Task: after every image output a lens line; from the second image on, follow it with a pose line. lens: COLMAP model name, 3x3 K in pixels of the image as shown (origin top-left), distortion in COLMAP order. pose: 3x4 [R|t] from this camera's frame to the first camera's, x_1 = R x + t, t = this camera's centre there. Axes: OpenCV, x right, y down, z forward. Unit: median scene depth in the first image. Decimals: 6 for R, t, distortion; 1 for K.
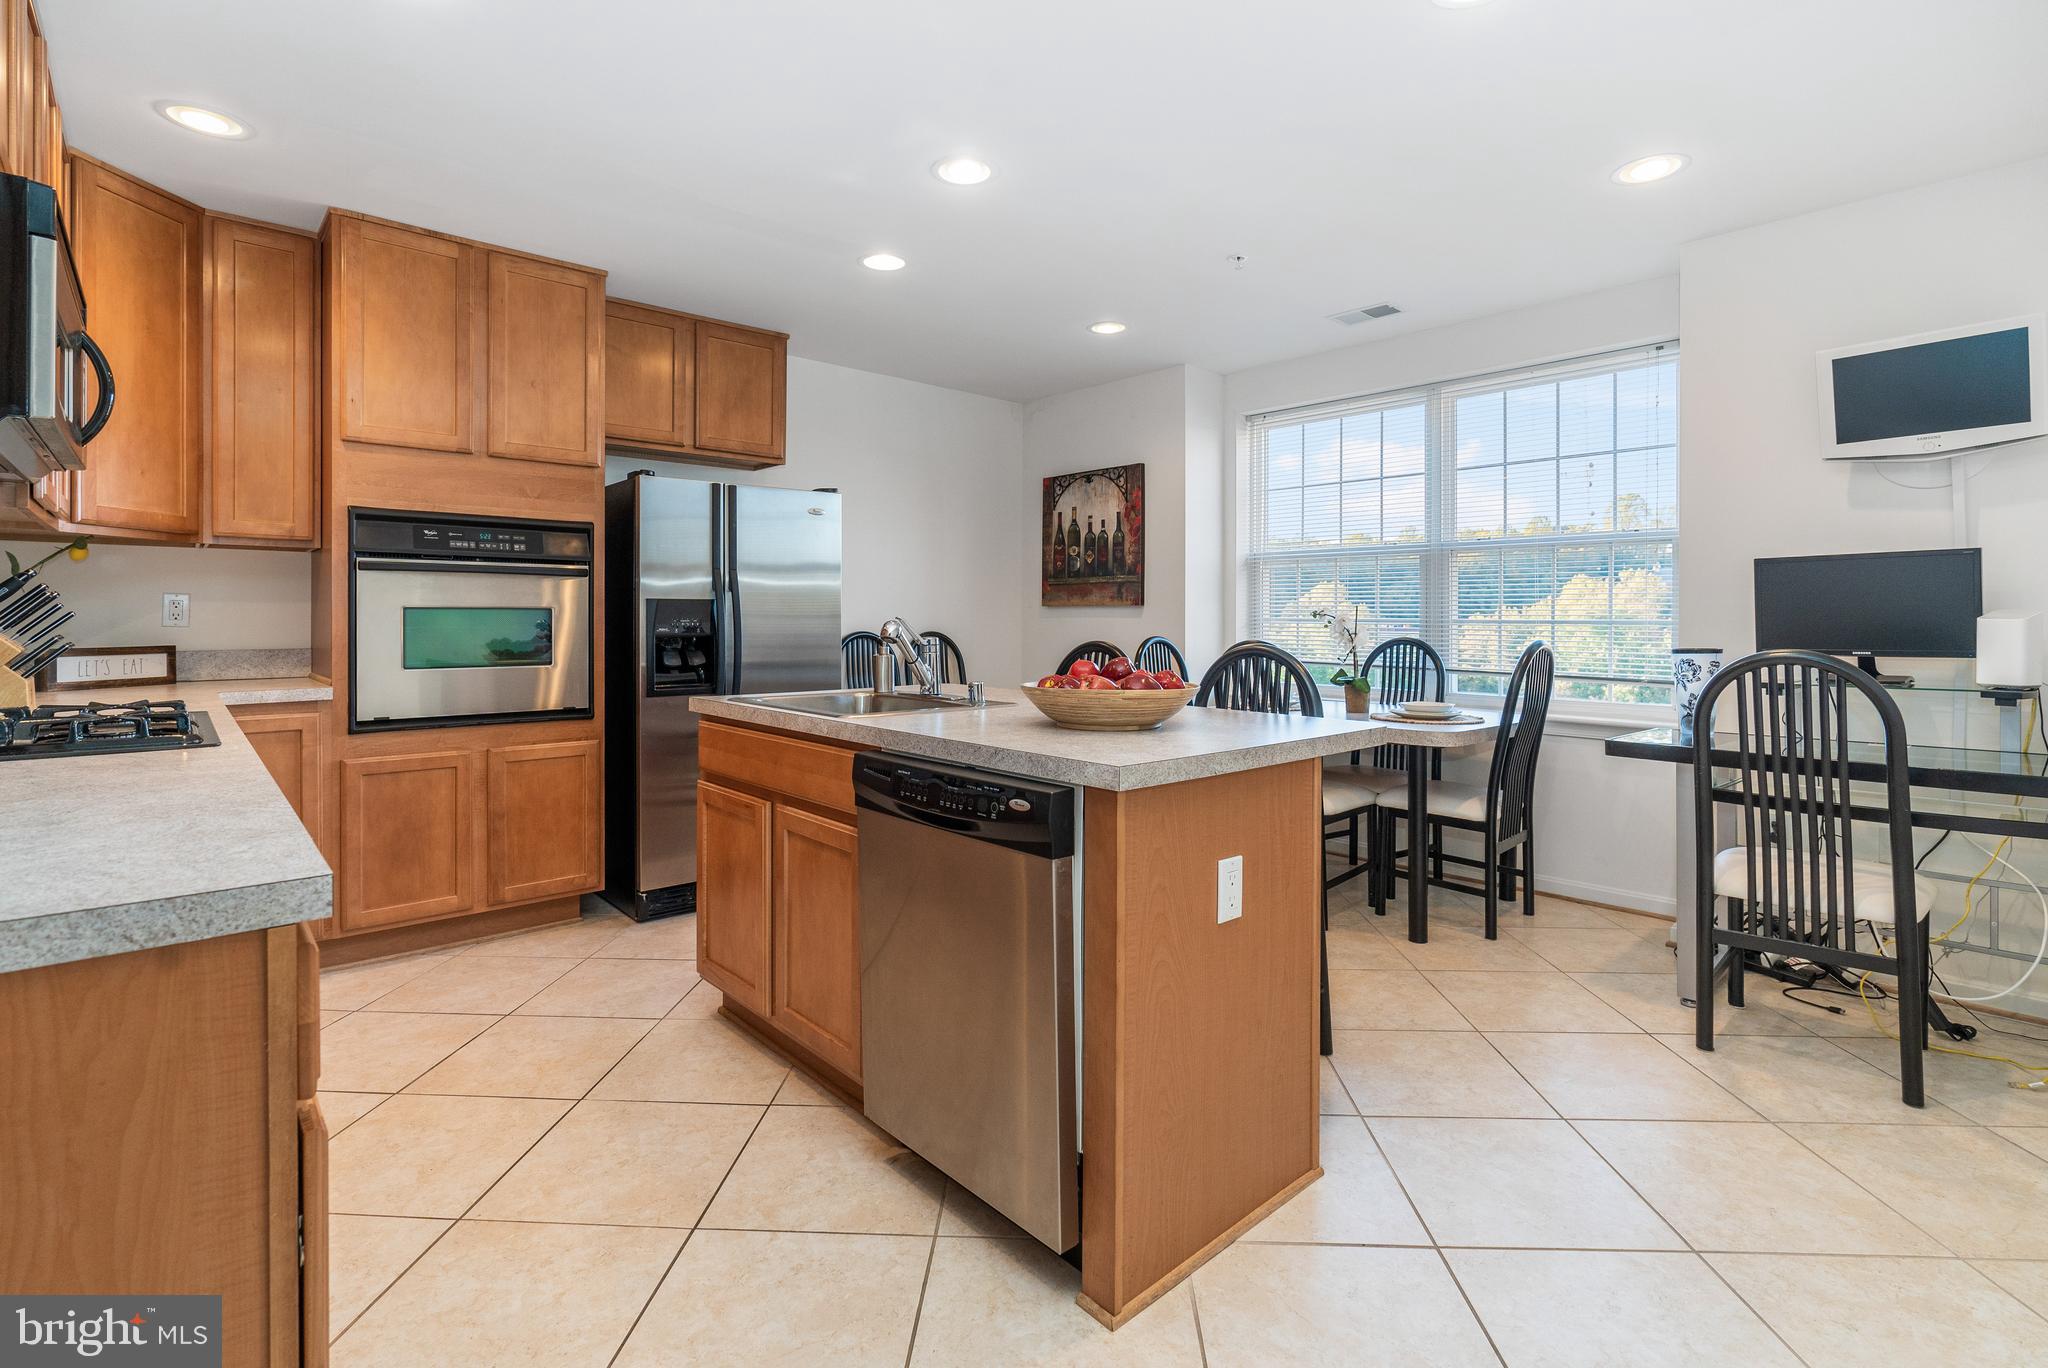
lens RADIAL K [[957.0, 0, 1021.7], [0, 957.0, 622.6], [0, 0, 1]] dist [-0.001450, 0.000026]
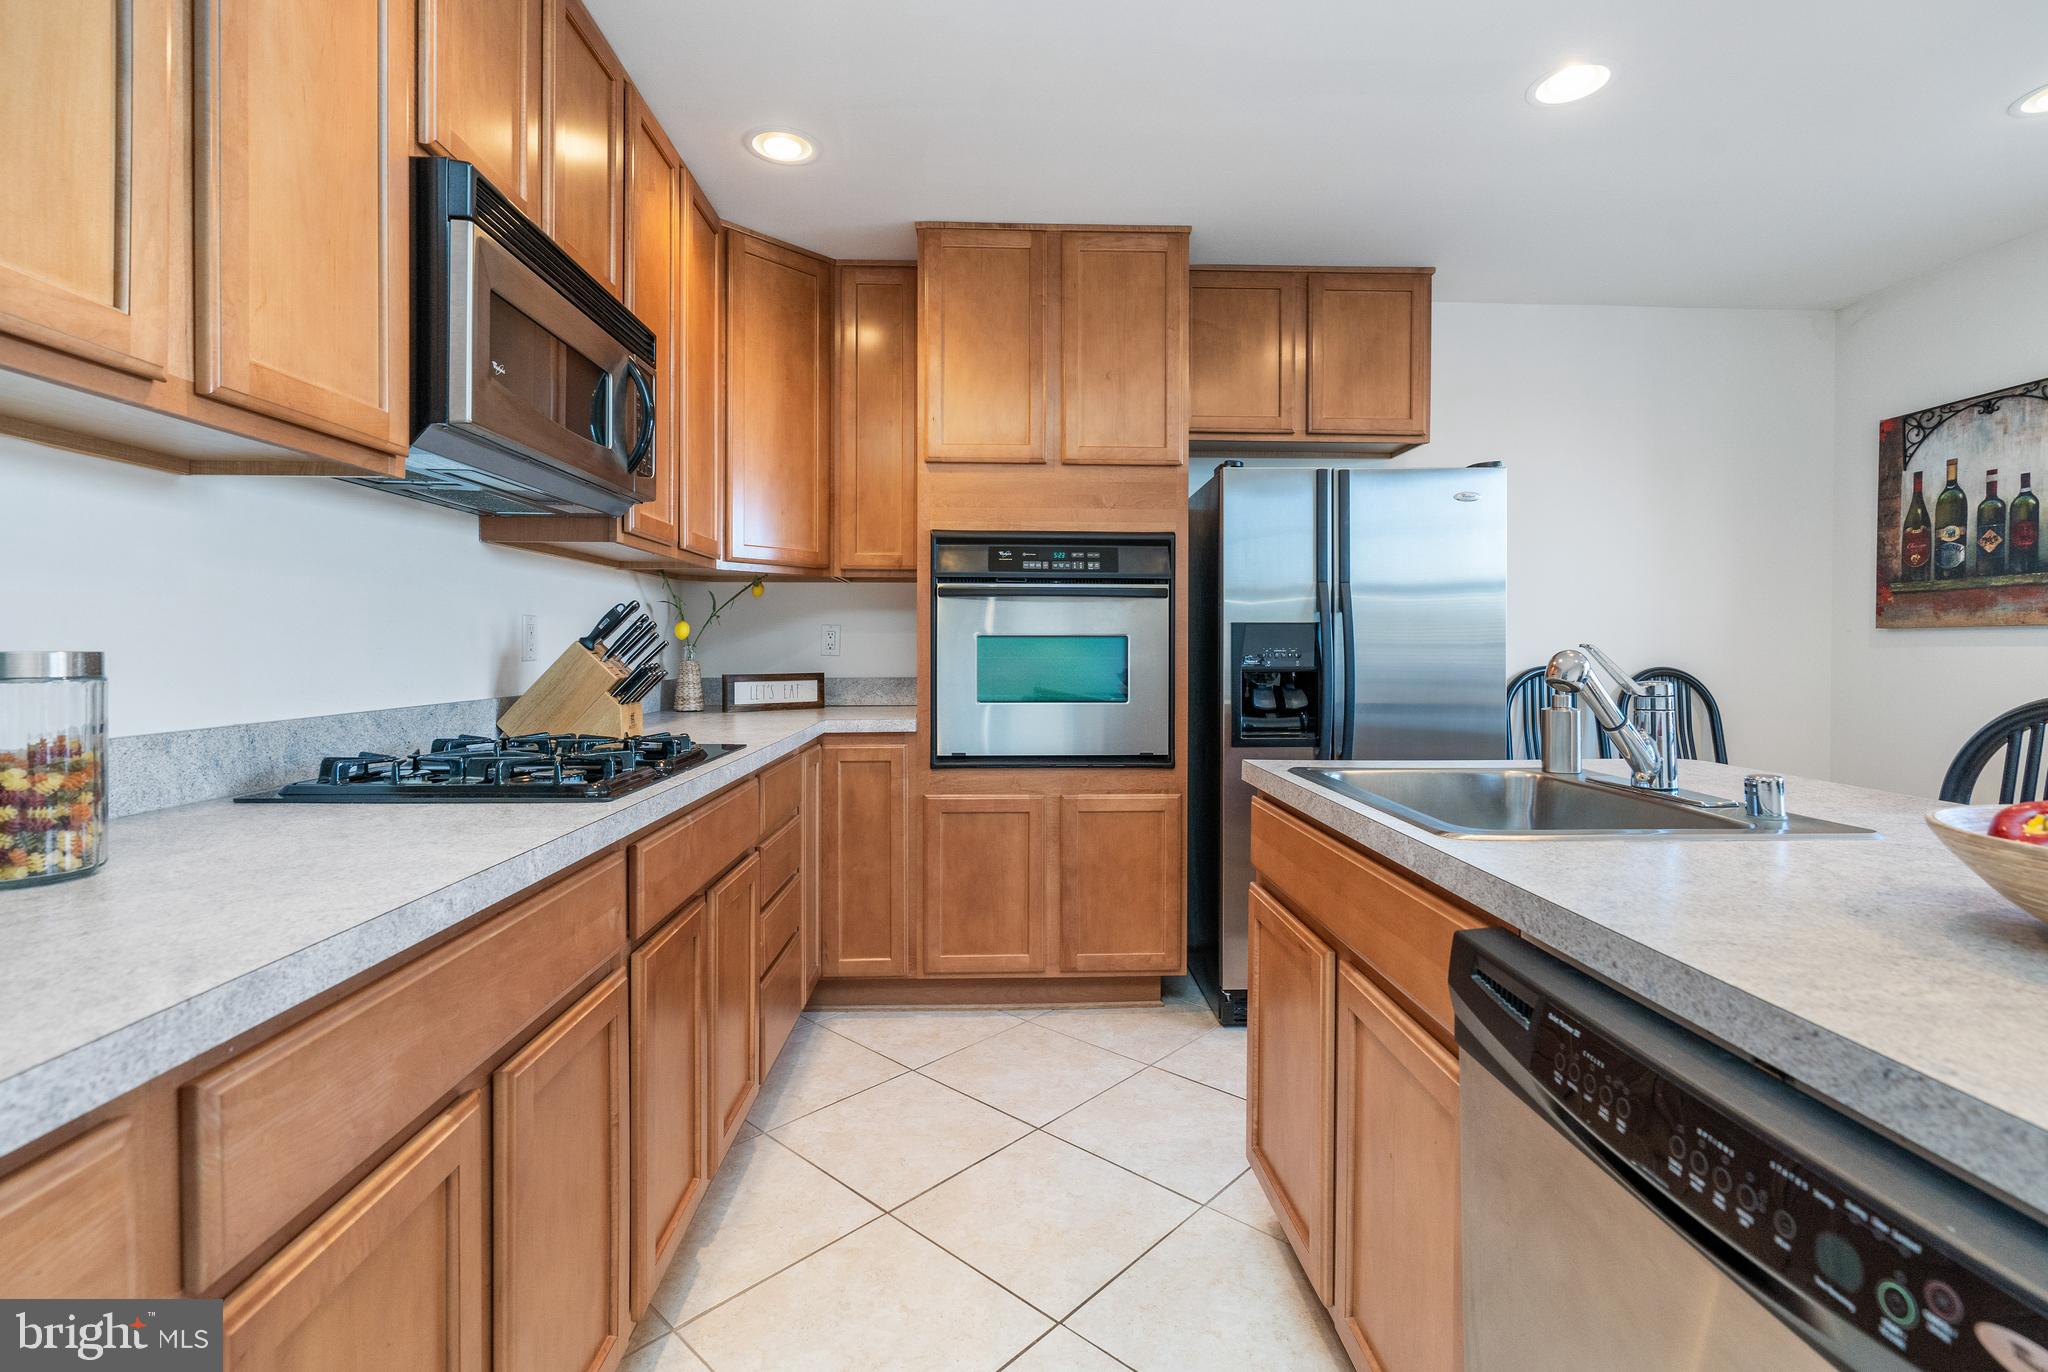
lens RADIAL K [[944.4, 0, 1024.9], [0, 944.4, 655.5], [0, 0, 1]] dist [-0.014032, 0.005957]
pose [[0.769288, 0.004531, -0.638887, -0.025078], [-0.002781, 0.999989, 0.003744, -0.000319], [0.638897, -0.001103, 0.769292, 0.303449]]
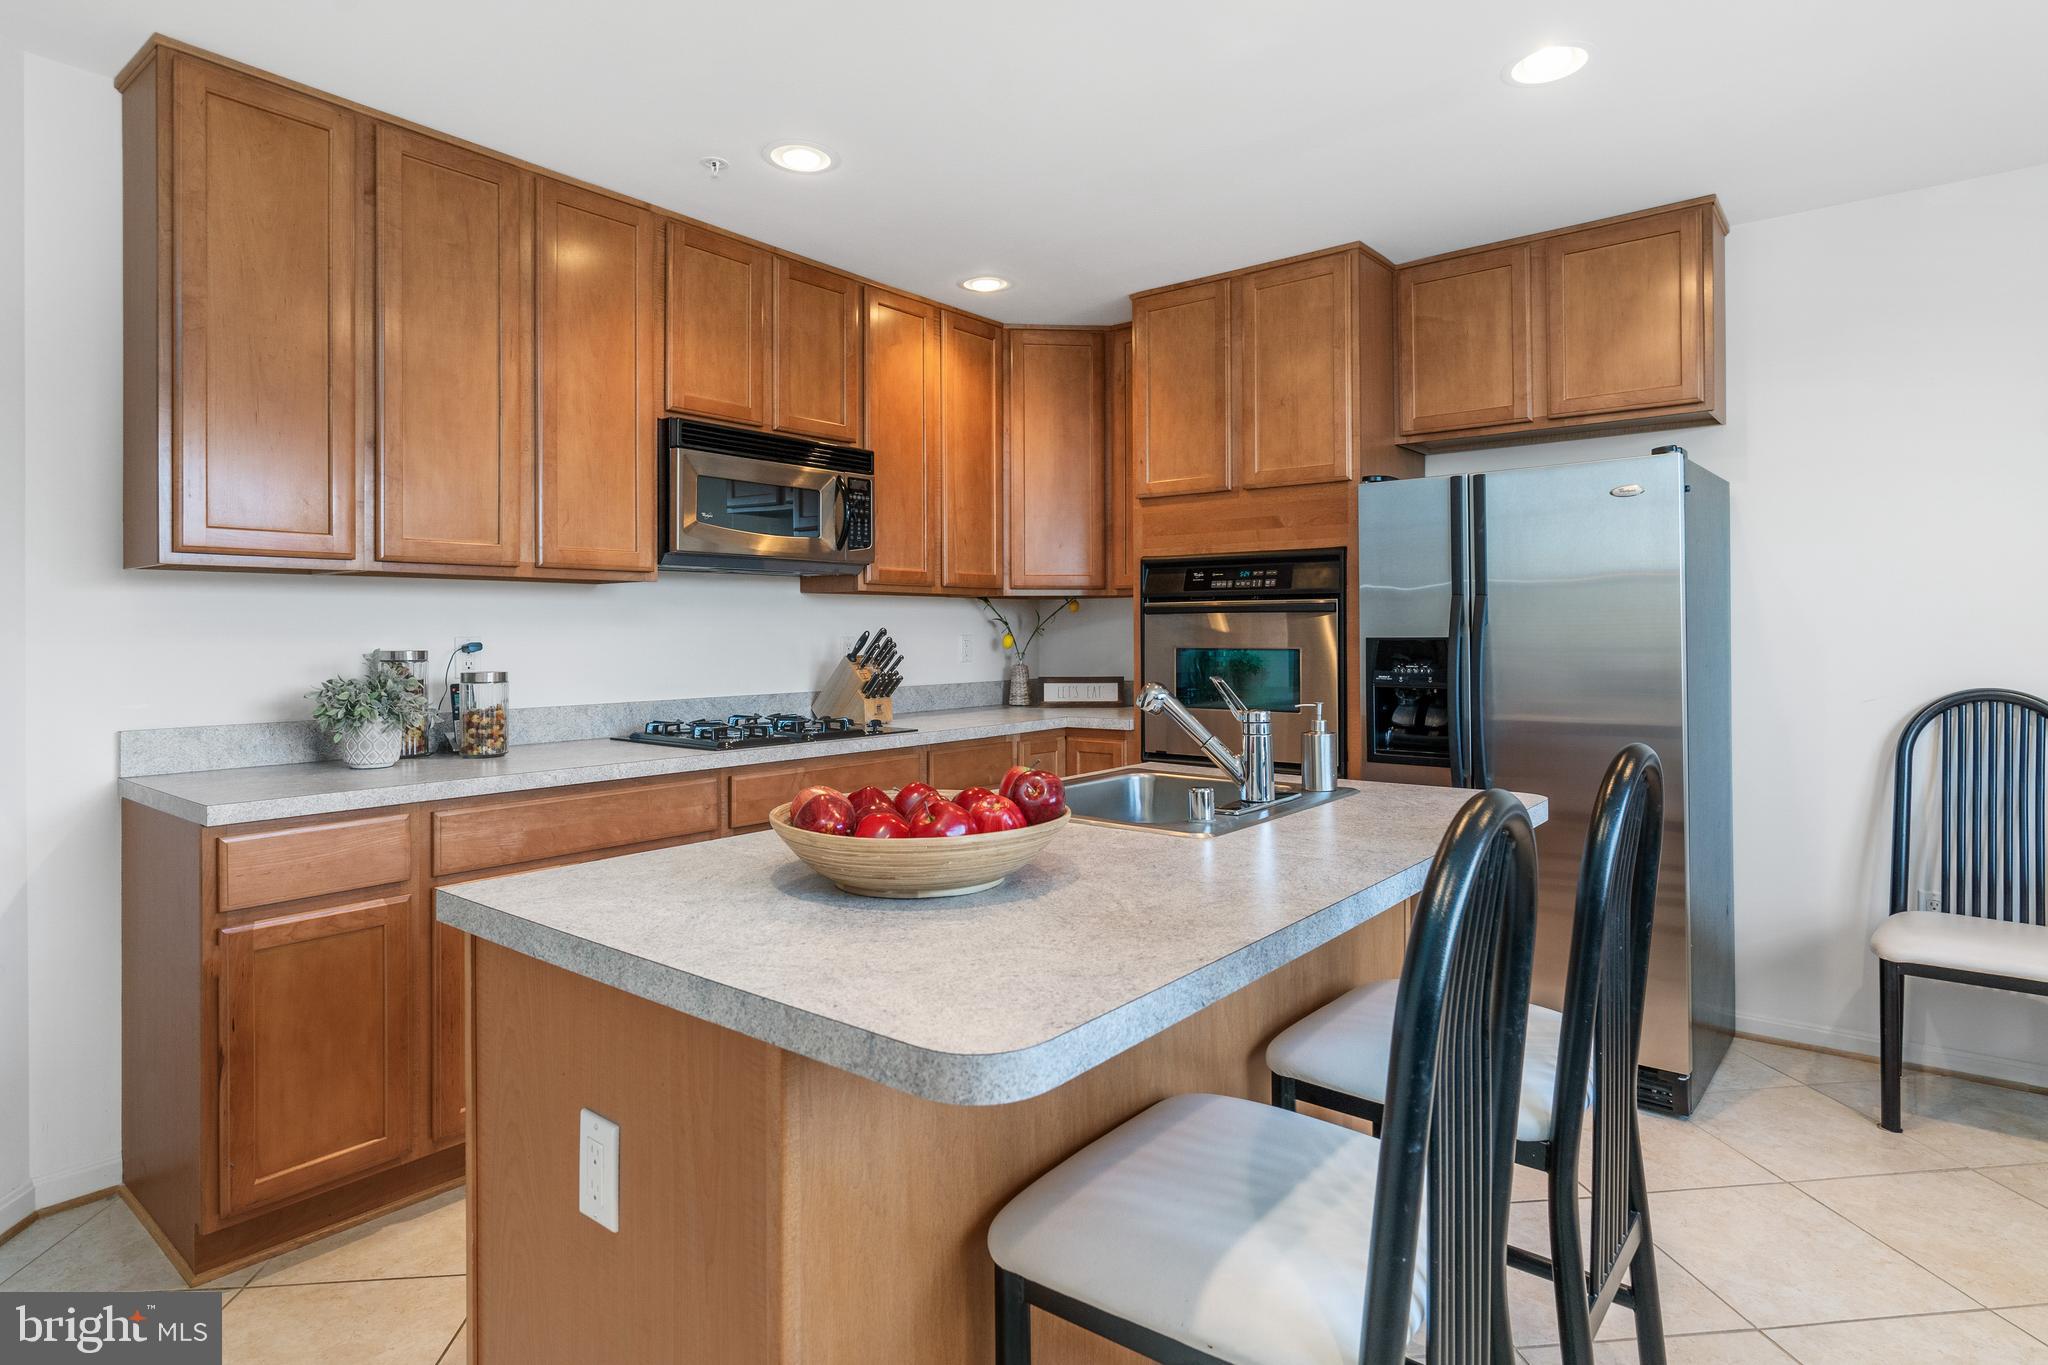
lens RADIAL K [[1100.4, 0, 1024.1], [0, 1100.4, 628.8], [0, 0, 1]] dist [-0.002051, -0.000267]
pose [[0.162984, -0.006829, -0.986605, 0.487796], [-0.000398, 0.999976, -0.006987, -0.027154], [0.986629, 0.001532, 0.162977, 0.598345]]
